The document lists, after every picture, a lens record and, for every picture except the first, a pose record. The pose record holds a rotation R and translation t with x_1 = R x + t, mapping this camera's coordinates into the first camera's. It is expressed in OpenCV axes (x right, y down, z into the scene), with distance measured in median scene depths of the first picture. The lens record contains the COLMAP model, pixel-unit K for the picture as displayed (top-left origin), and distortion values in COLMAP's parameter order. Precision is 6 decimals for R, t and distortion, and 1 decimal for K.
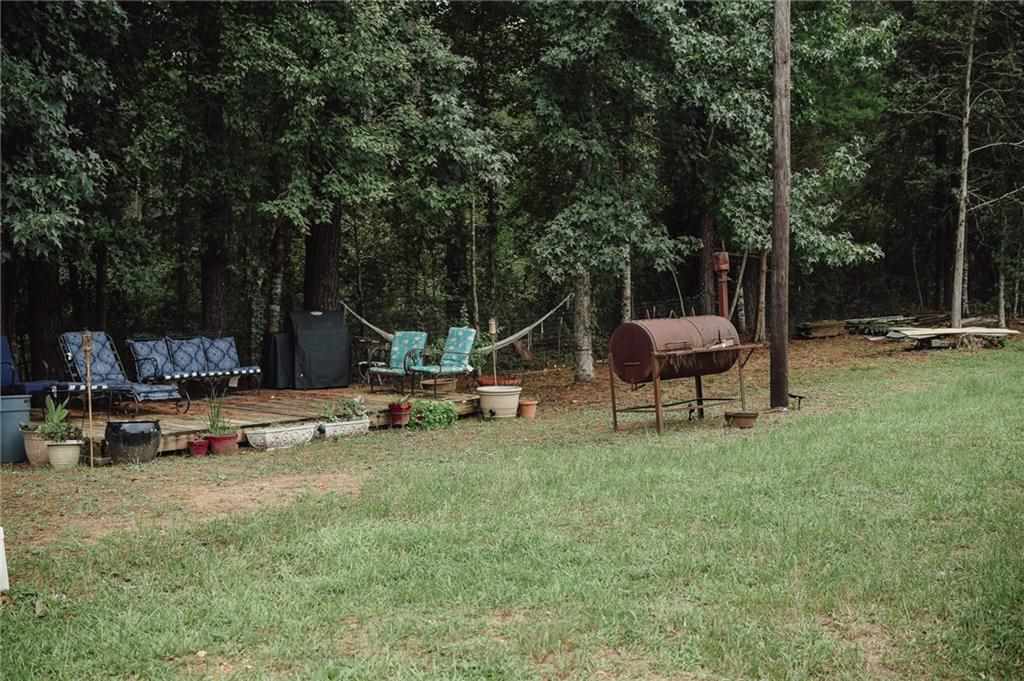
lens RADIAL K [[1228.1, 0, 511.1], [0, 1228.1, 340.3], [0, 0, 1]] dist [-0.135607, 0.000000]
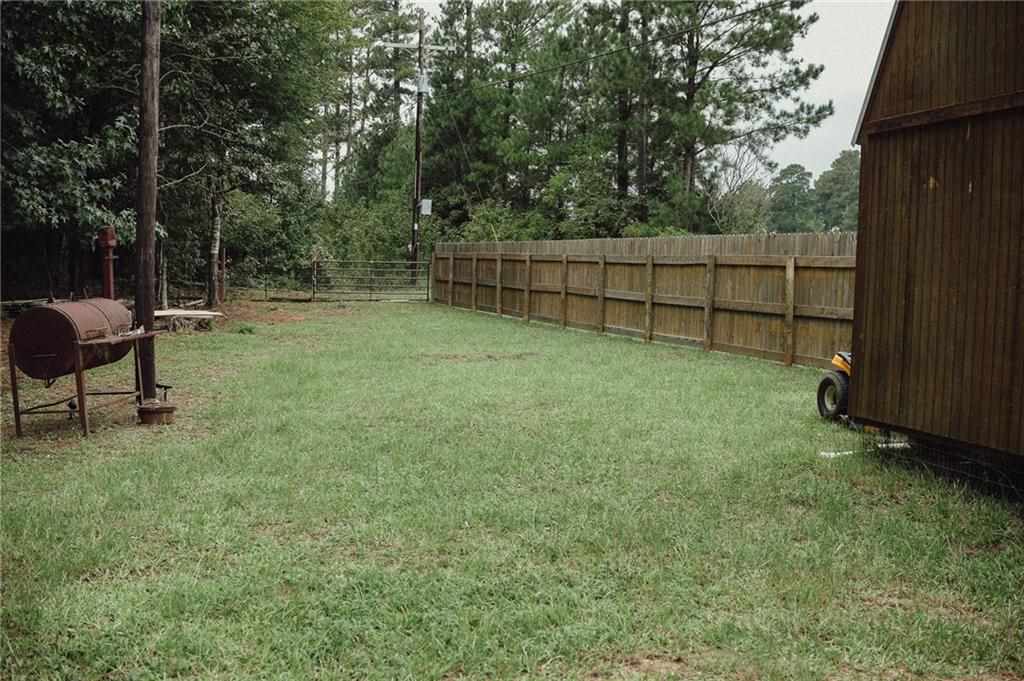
lens RADIAL K [[1228.1, 0, 511.8], [0, 1228.1, 340.2], [0, 0, 1]] dist [-0.135607, 0.000000]
pose [[0.707158, -0.020544, 0.706758, -0.178544], [0.009834, 0.999767, 0.019221, -0.002864], [-0.706988, -0.006643, 0.707195, 0.135673]]
